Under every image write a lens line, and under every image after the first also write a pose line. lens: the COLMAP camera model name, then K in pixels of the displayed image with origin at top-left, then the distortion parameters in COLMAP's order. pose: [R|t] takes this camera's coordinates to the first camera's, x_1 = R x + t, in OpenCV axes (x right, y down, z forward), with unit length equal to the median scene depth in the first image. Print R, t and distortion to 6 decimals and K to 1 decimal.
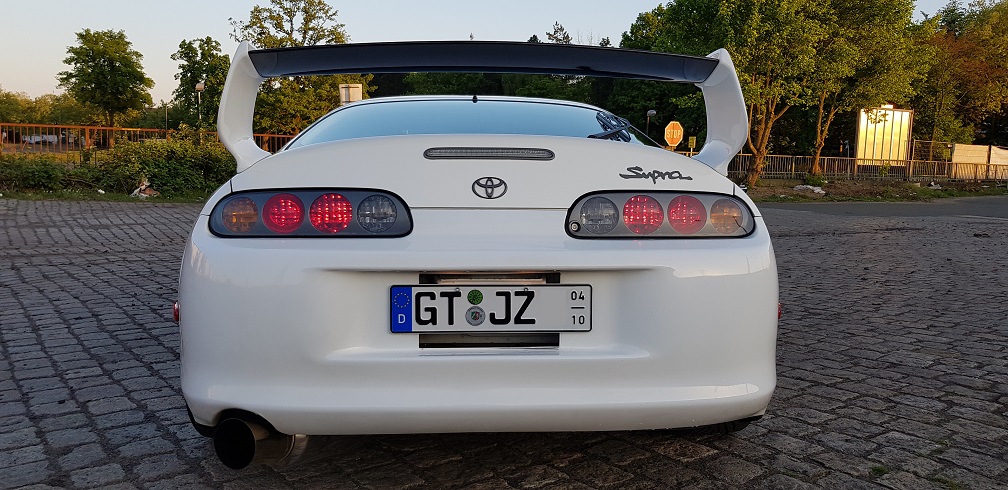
lens RADIAL K [[767.3, 0, 504.0], [0, 767.3, 245.0], [0, 0, 1]] dist [0.067616, -0.109414]
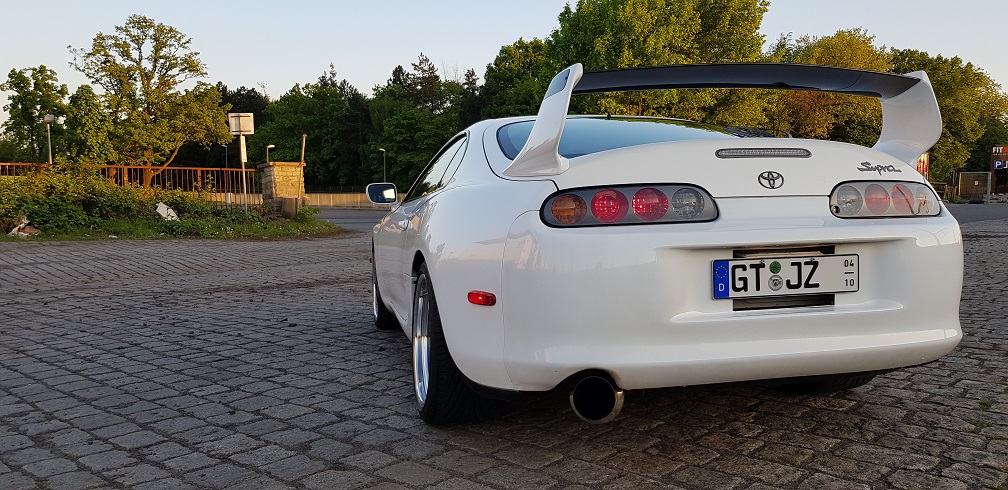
lens RADIAL K [[764.1, 0, 522.1], [0, 764.1, 247.5], [0, 0, 1]] dist [0.064527, -0.116617]
pose [[0.981416, -0.037173, 0.188258, -0.625038], [0.043477, 0.998620, -0.029468, 0.051028], [-0.186903, 0.037105, 0.981677, -0.131080]]
